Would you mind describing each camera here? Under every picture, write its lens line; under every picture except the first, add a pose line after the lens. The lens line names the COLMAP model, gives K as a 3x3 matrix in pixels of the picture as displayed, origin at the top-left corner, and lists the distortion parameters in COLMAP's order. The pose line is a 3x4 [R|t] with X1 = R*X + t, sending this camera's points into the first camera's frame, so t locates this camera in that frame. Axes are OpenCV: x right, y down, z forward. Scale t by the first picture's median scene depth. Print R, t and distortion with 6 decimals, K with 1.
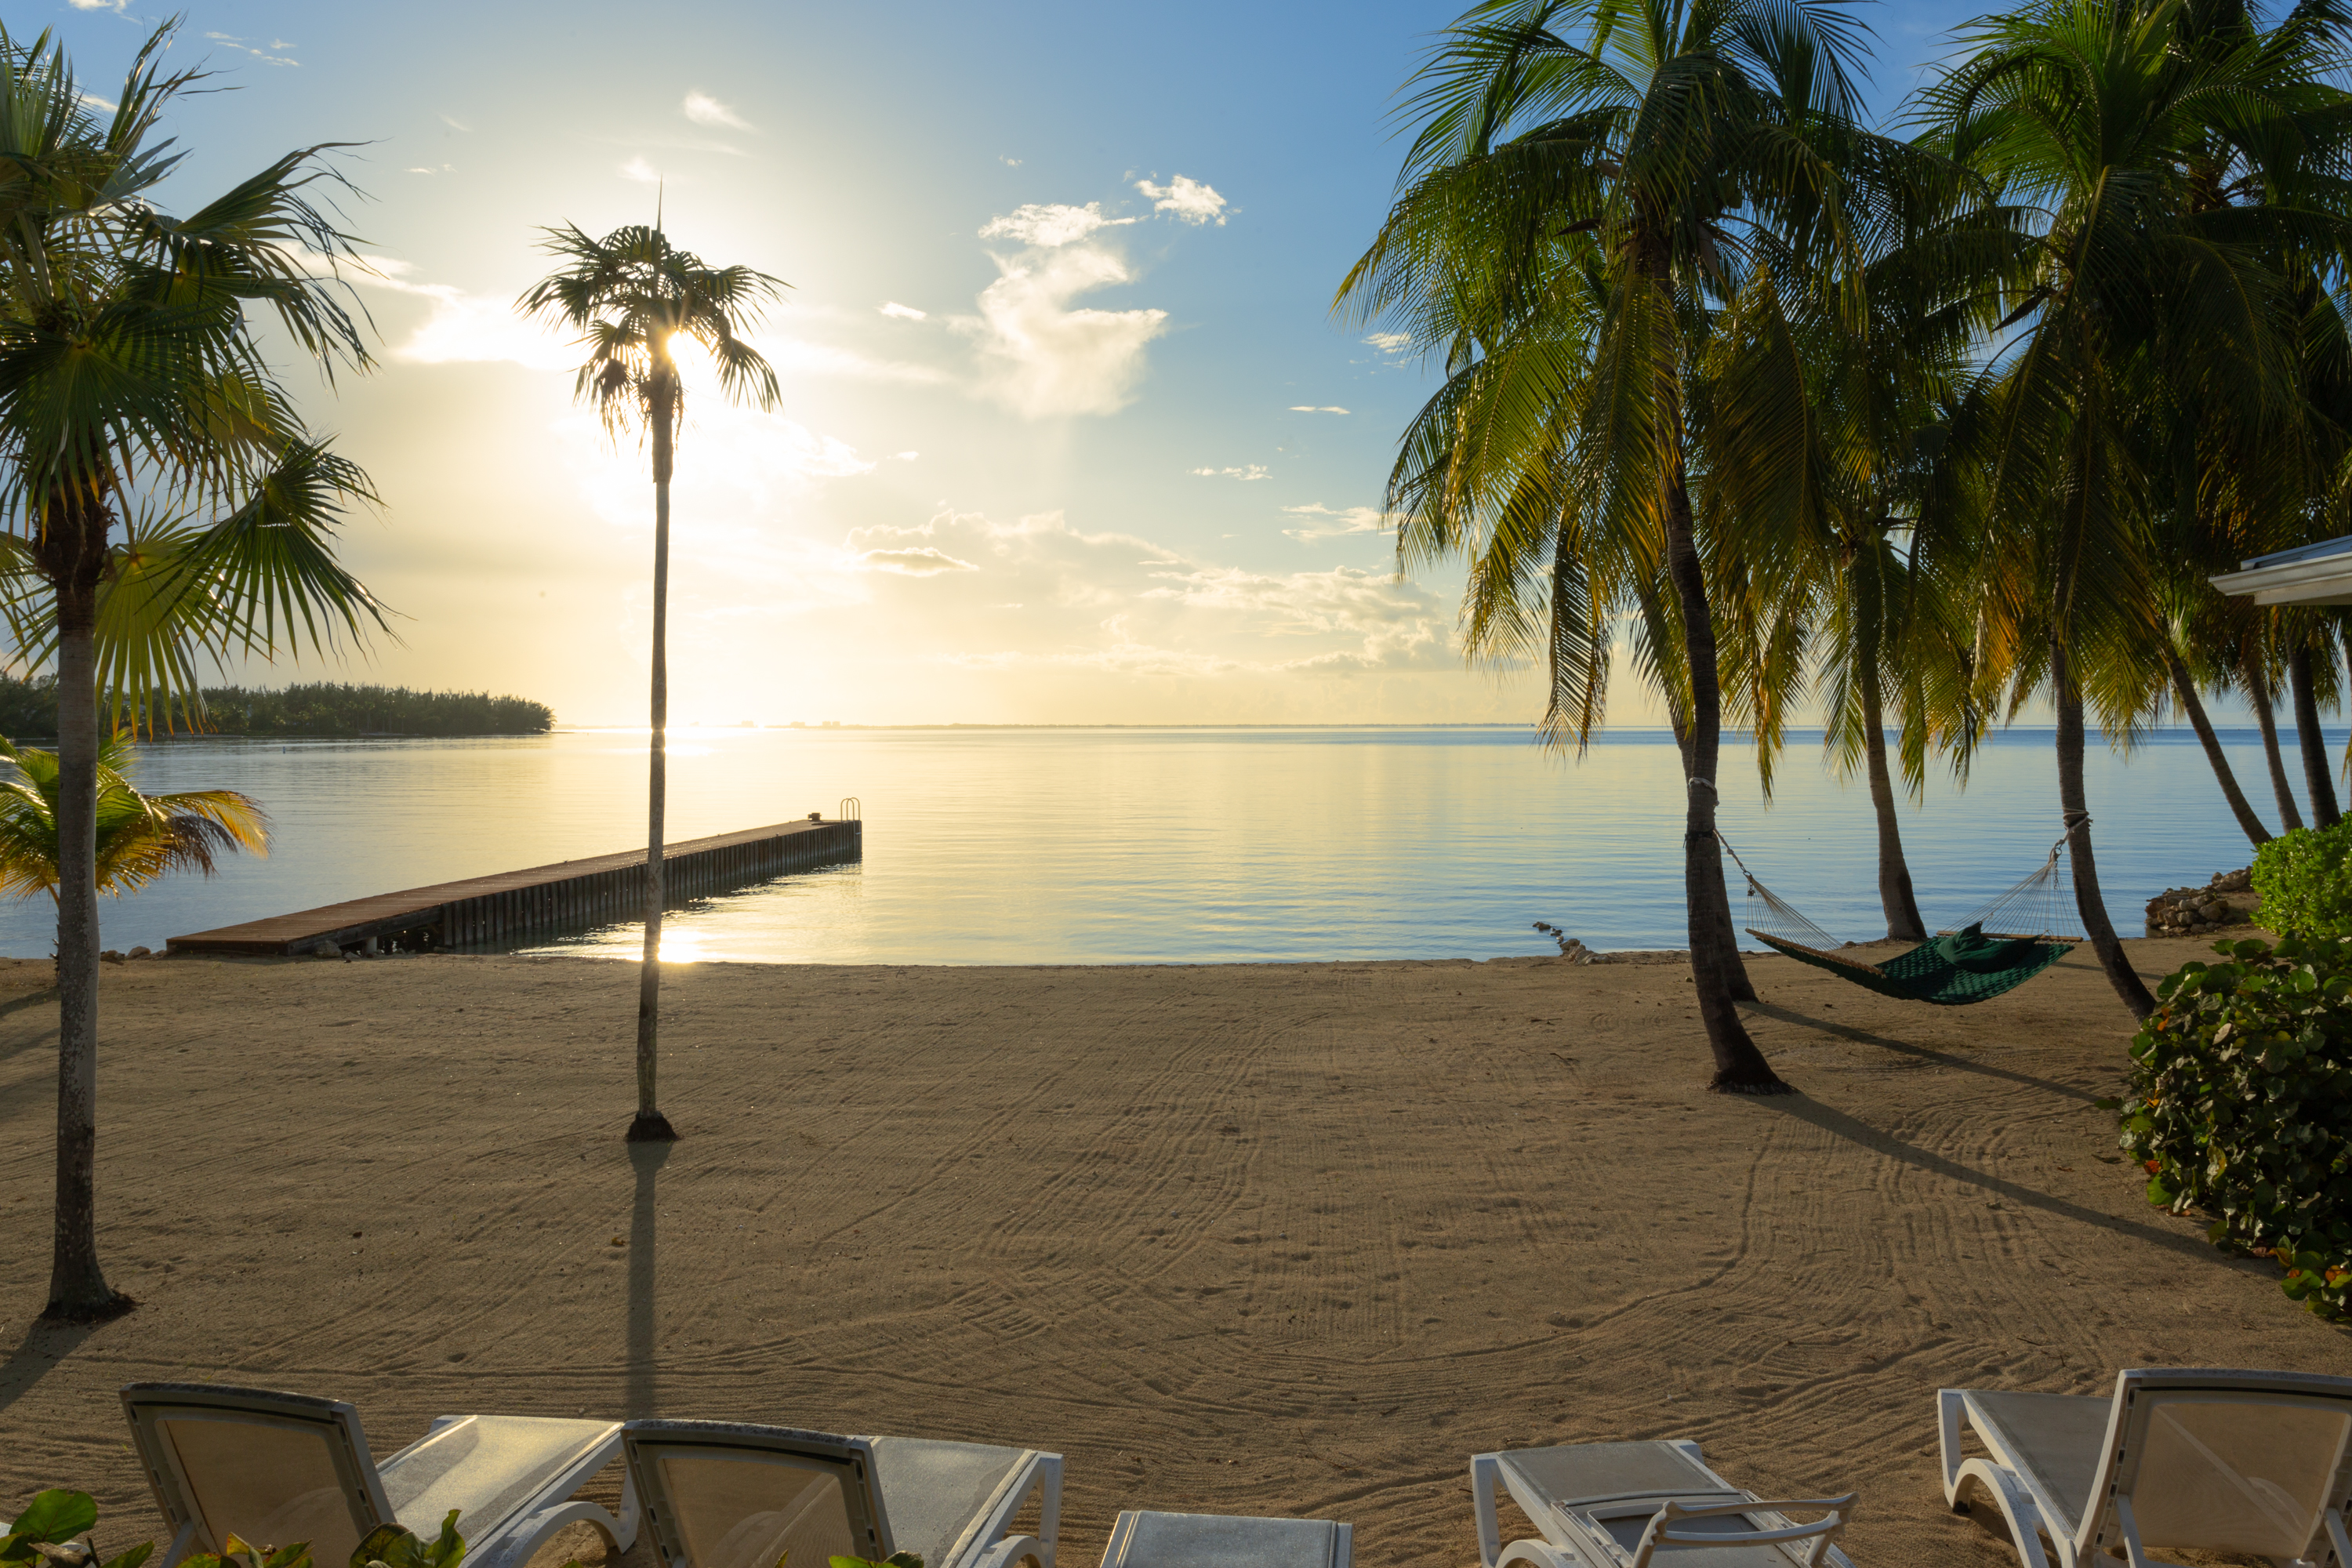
lens RADIAL K [[1721.4, 0, 1180.2], [0, 1721.4, 770.8], [0, 0, 1]] dist [0.042334, 0.003217]
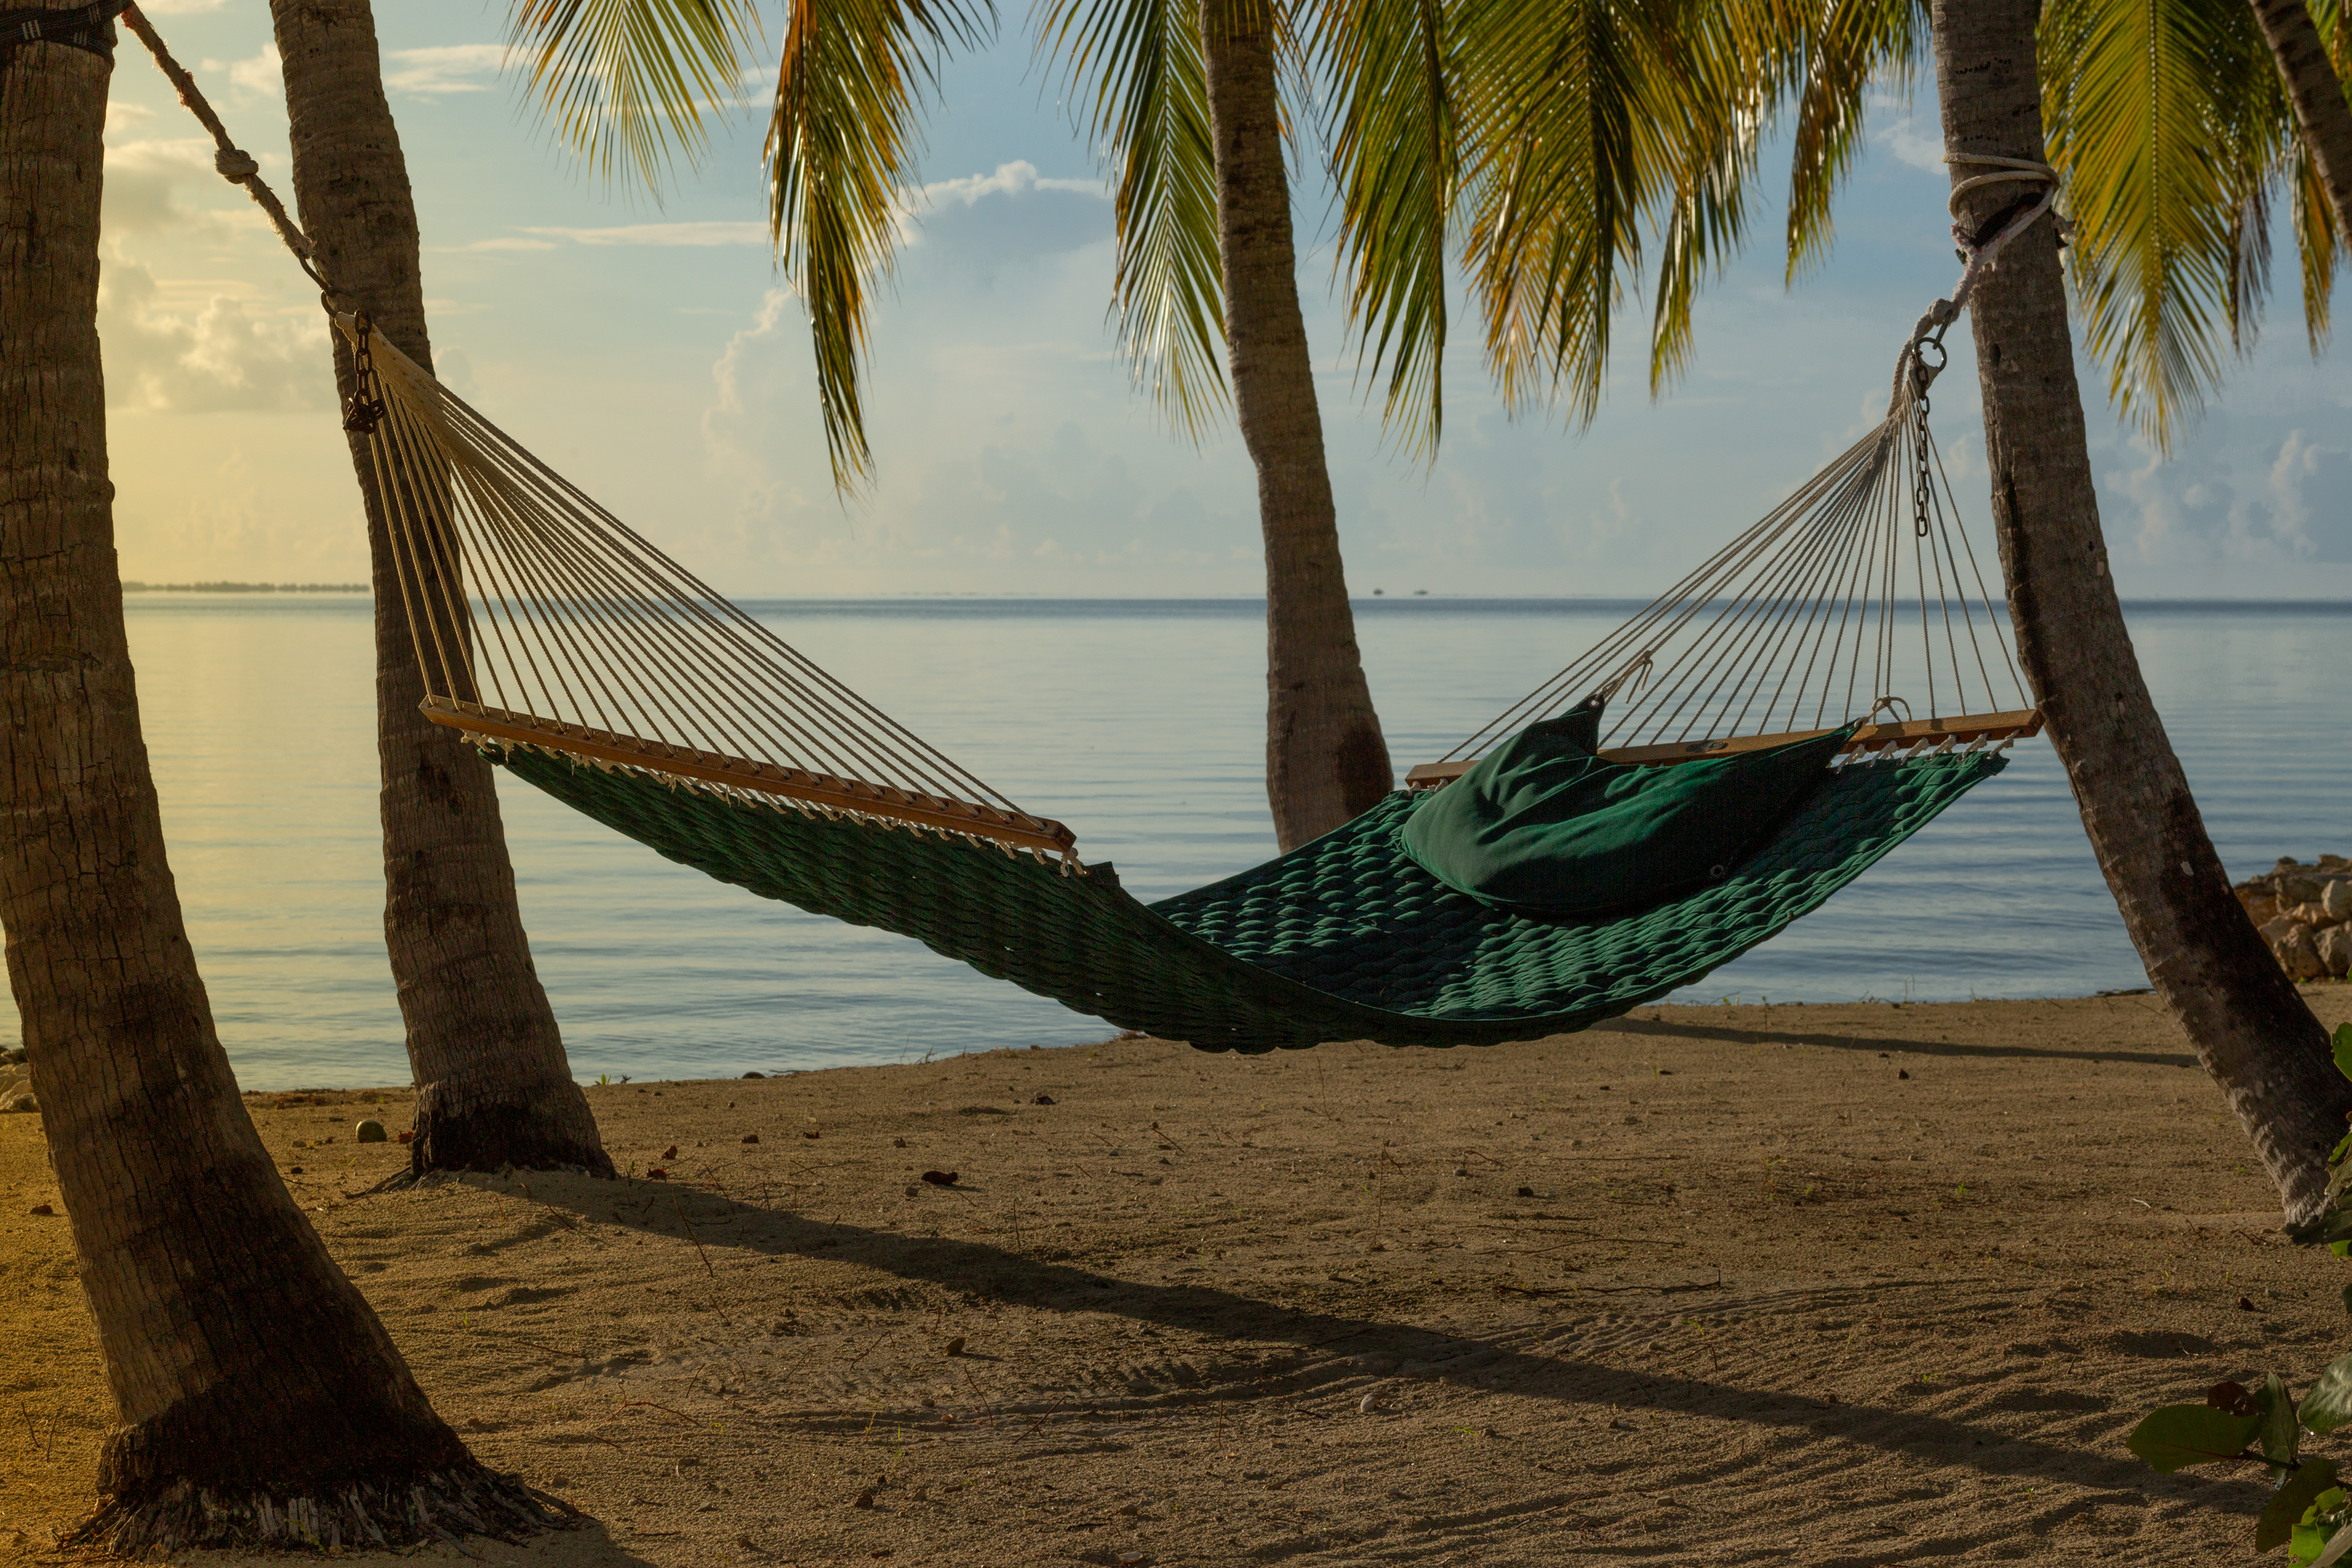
lens RADIAL K [[5886.8, 0, 1213.6], [0, 5886.8, 679.4], [0, 0, 1]] dist [0.040461, 0.000000]
pose [[0.940281, -0.001694, 0.340396, 0.180741], [0.005213, 0.999942, -0.009424, 0.089449], [-0.340360, 0.010636, 0.940235, 0.360972]]
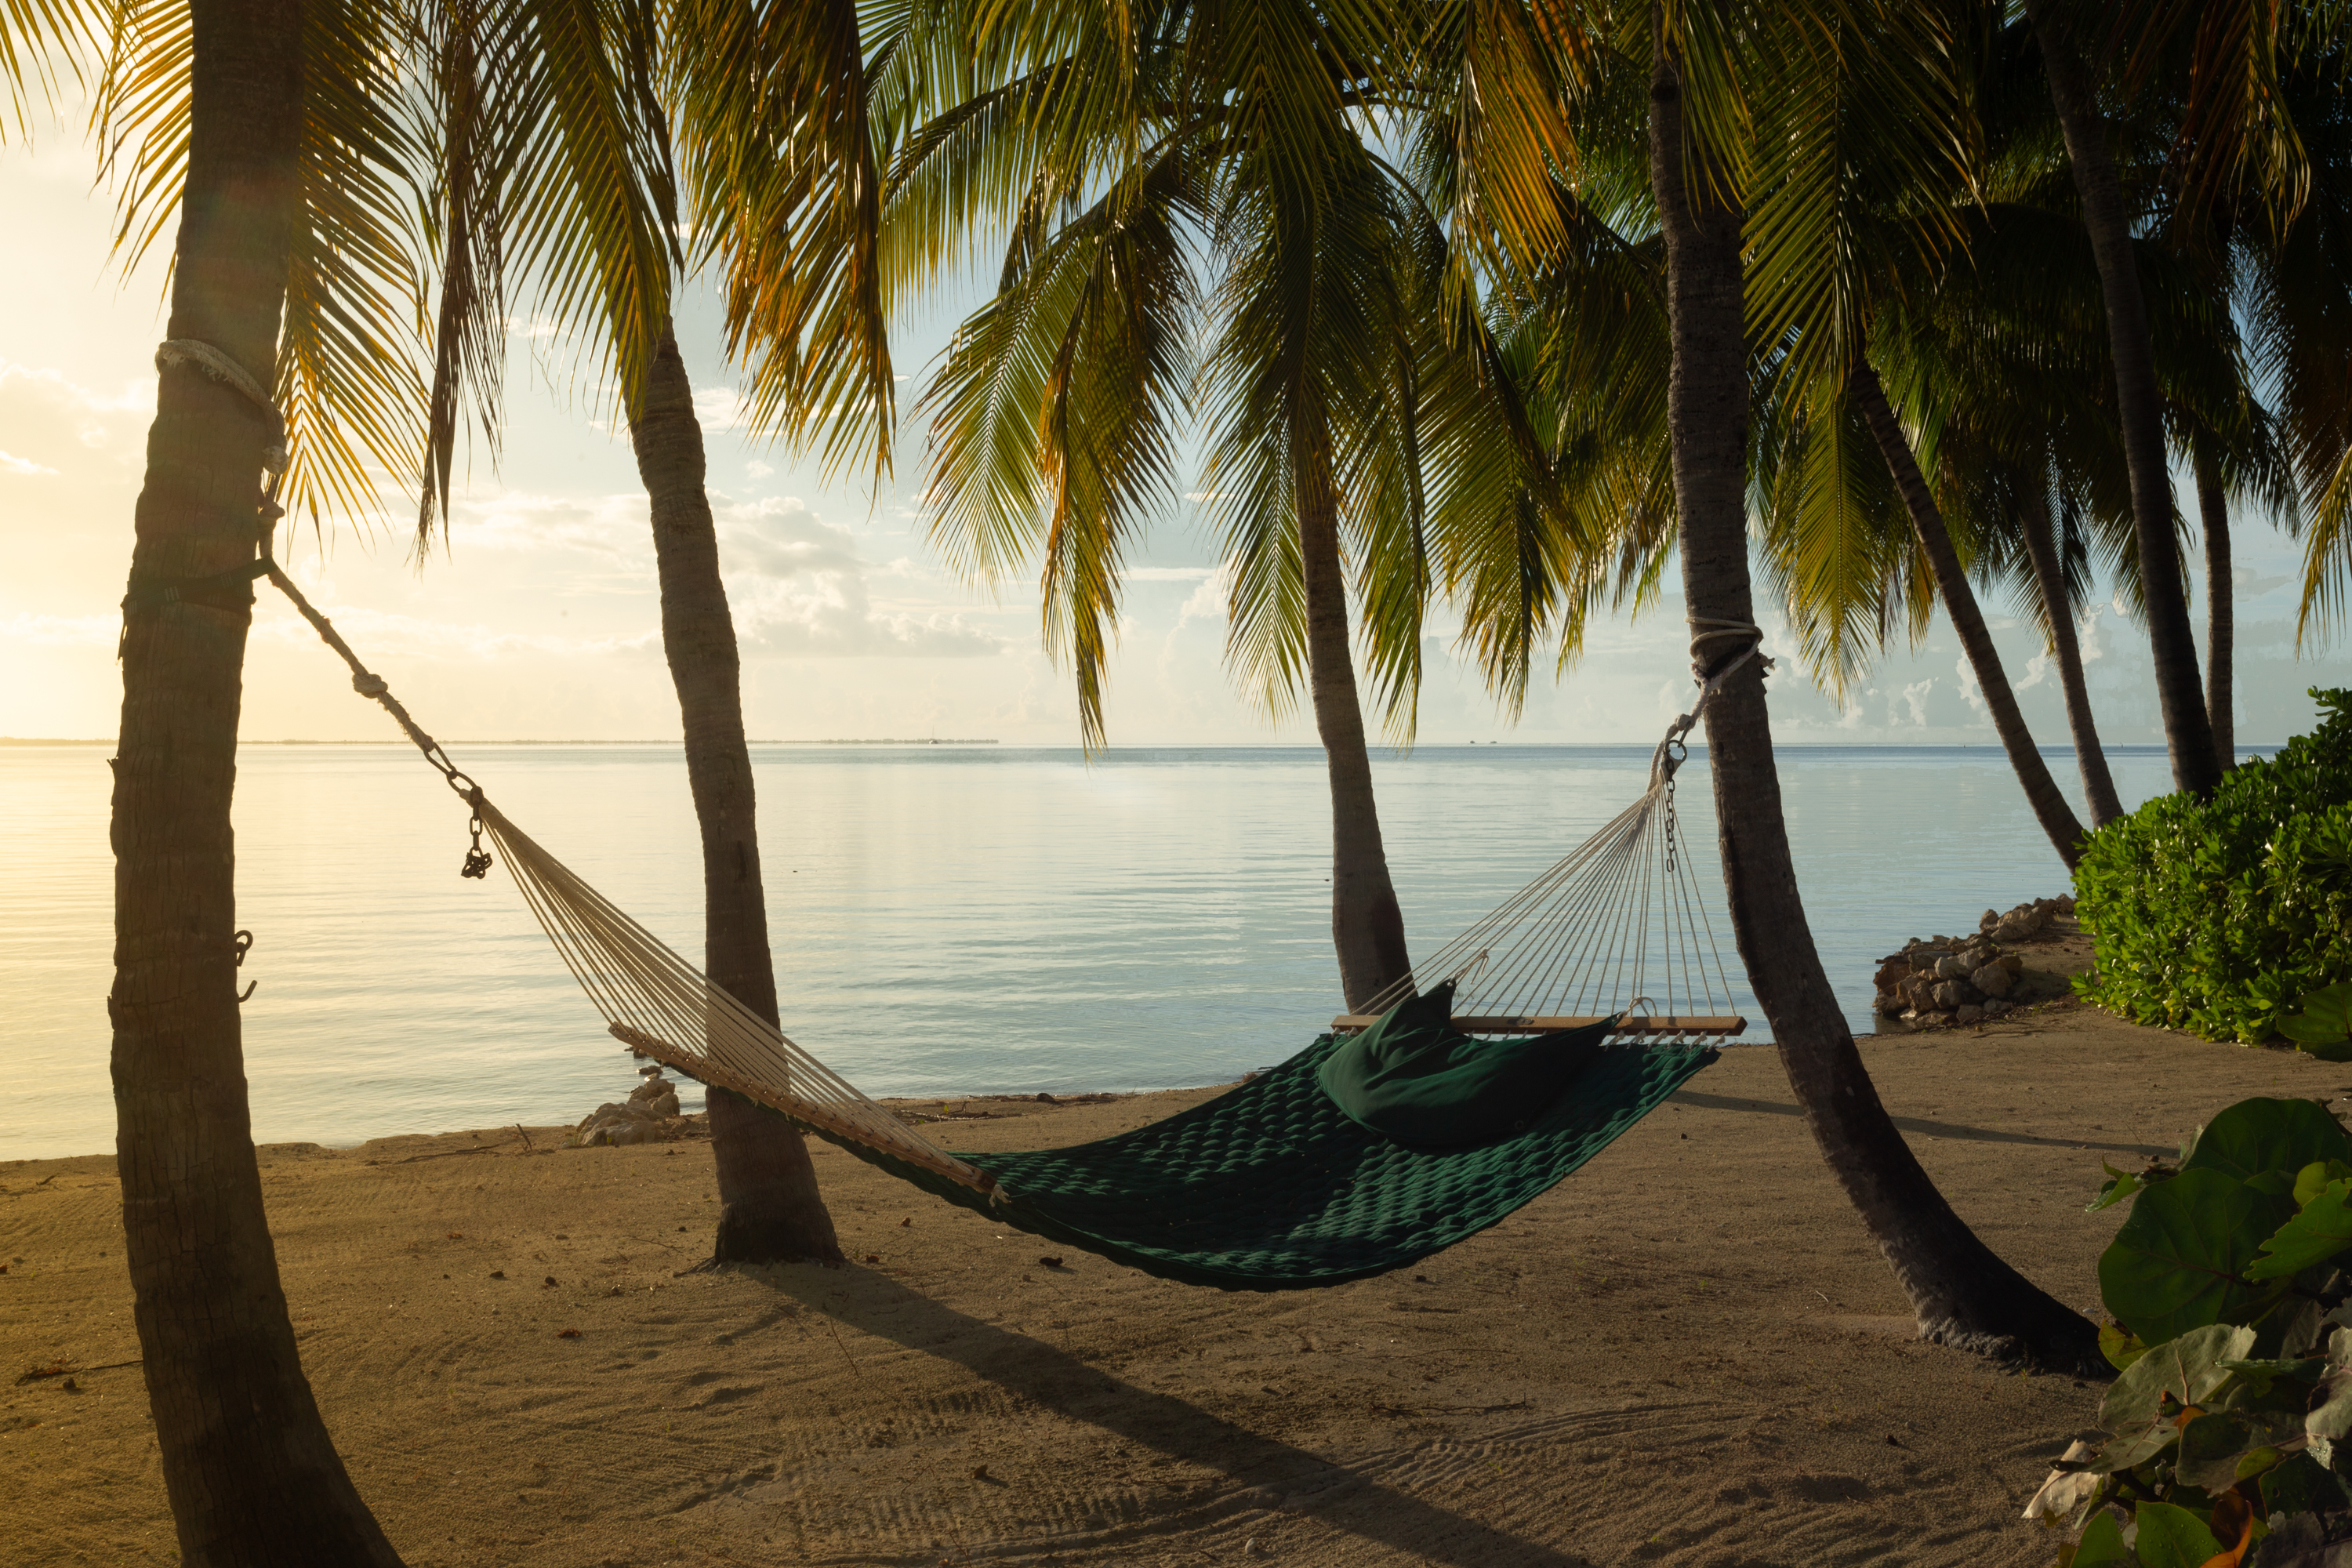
lens RADIAL K [[2775.7, 0, 1177.5], [0, 2775.7, 762.0], [0, 0, 1]] dist [0.046573, 0.000000]
pose [[0.963965, -0.001759, 0.266025, 0.278204], [0.006651, 0.999825, -0.017490, 0.055354], [-0.265948, 0.018629, 0.963807, 0.528891]]
